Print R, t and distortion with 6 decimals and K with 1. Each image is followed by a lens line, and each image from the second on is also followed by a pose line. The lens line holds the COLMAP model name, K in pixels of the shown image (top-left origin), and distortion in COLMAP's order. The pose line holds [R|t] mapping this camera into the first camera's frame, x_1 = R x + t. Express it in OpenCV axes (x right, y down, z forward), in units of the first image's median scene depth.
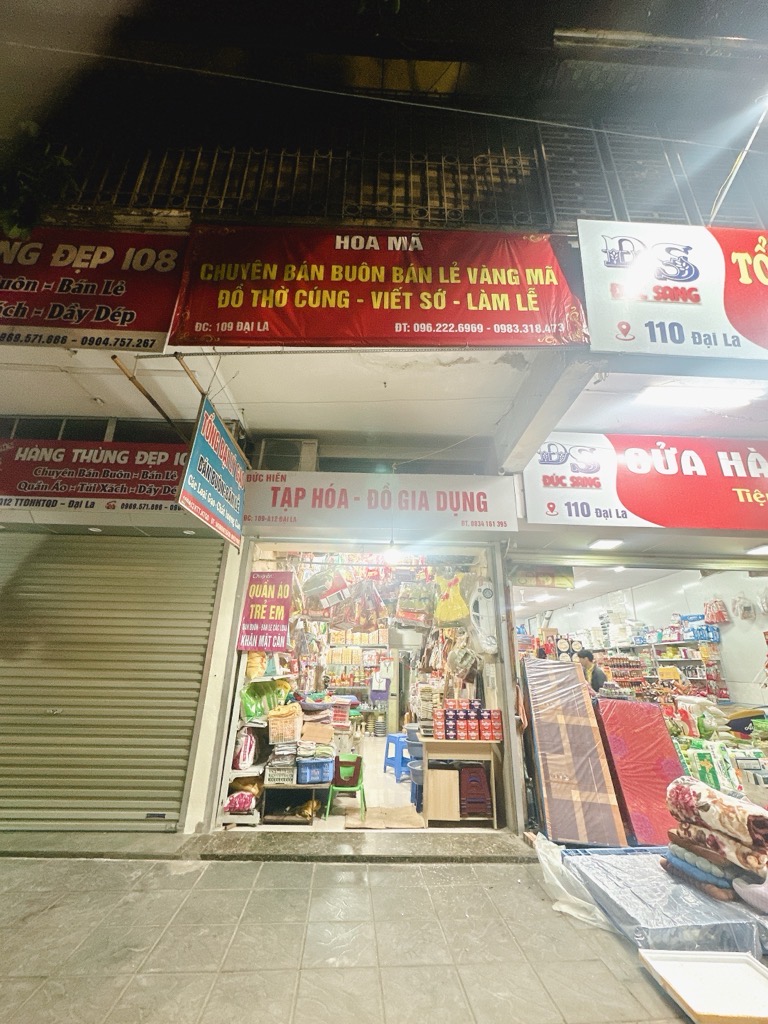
lens RADIAL K [[413.5, 0, 385.3], [0, 413.5, 509.2], [0, 0, 1]] dist [-0.002720, 0.000932]
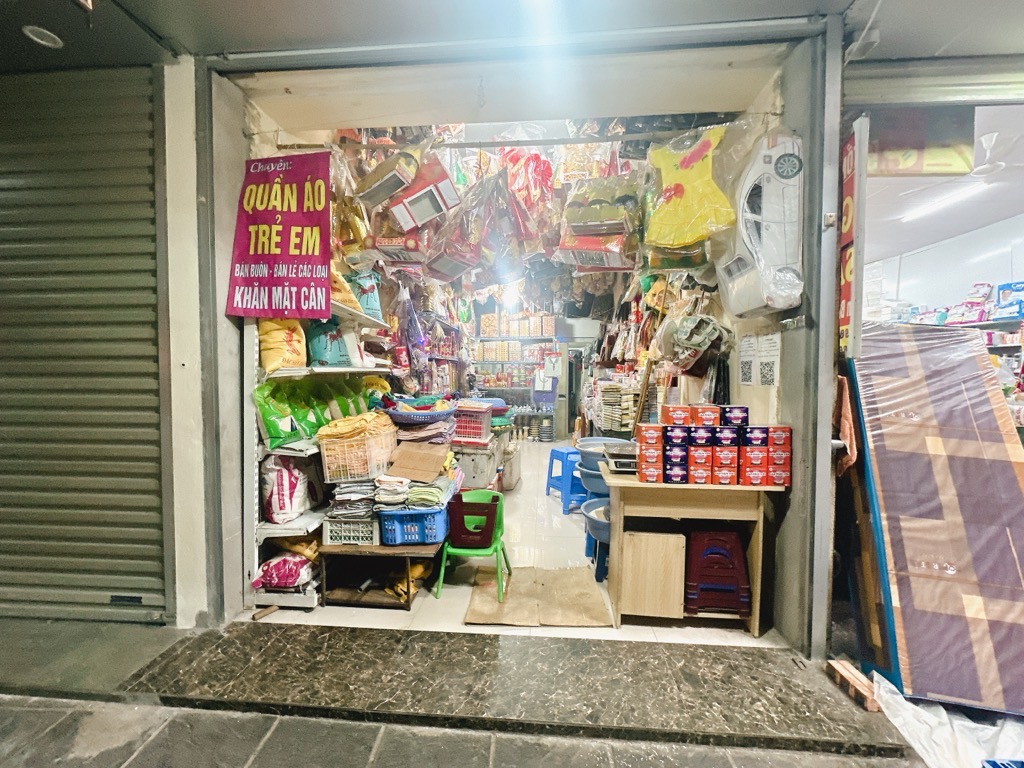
lens RADIAL K [[413.5, 0, 512.0], [0, 413.5, 384.0], [0, 0, 1]] dist [-0.002720, 0.000932]
pose [[0.993990, -0.010970, -0.108921, 0.024425], [0.051981, 0.922944, 0.381409, 0.251844], [0.096344, -0.384778, 0.917967, 0.568433]]
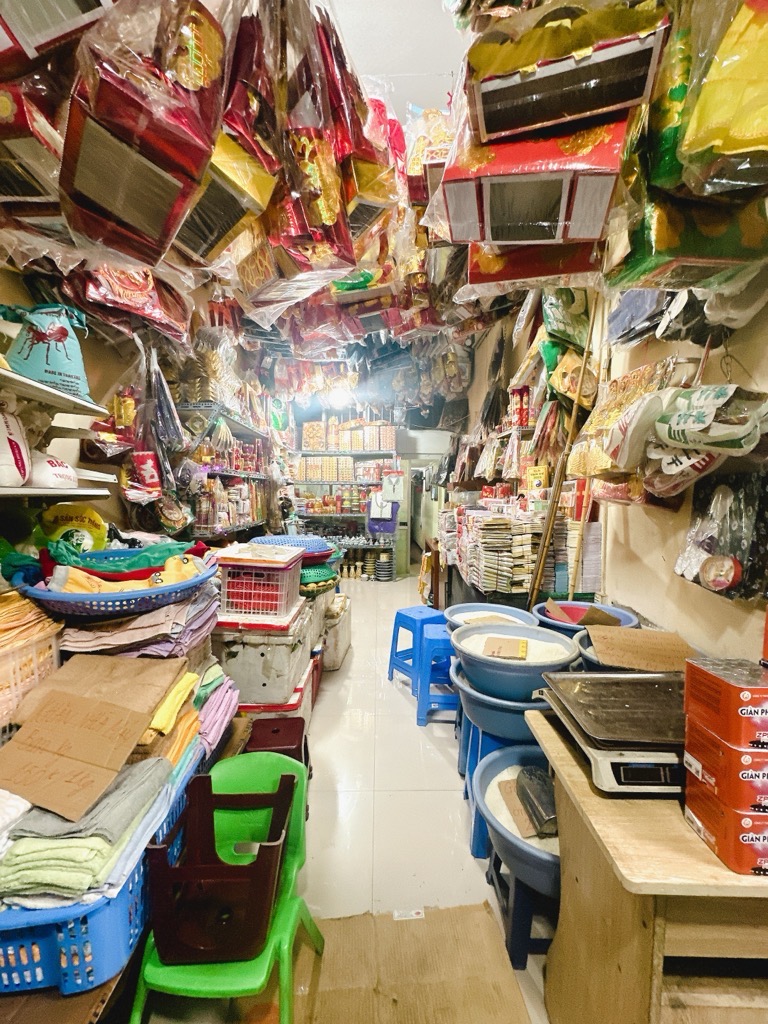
lens RADIAL K [[413.5, 0, 385.3], [0, 413.5, 509.2], [0, 0, 1]] dist [-0.002720, 0.000932]
pose [[0.999874, -0.006840, -0.014351, 0.001232], [0.011920, 0.919858, 0.392071, 0.368505], [0.010519, -0.392193, 0.919823, 0.883747]]
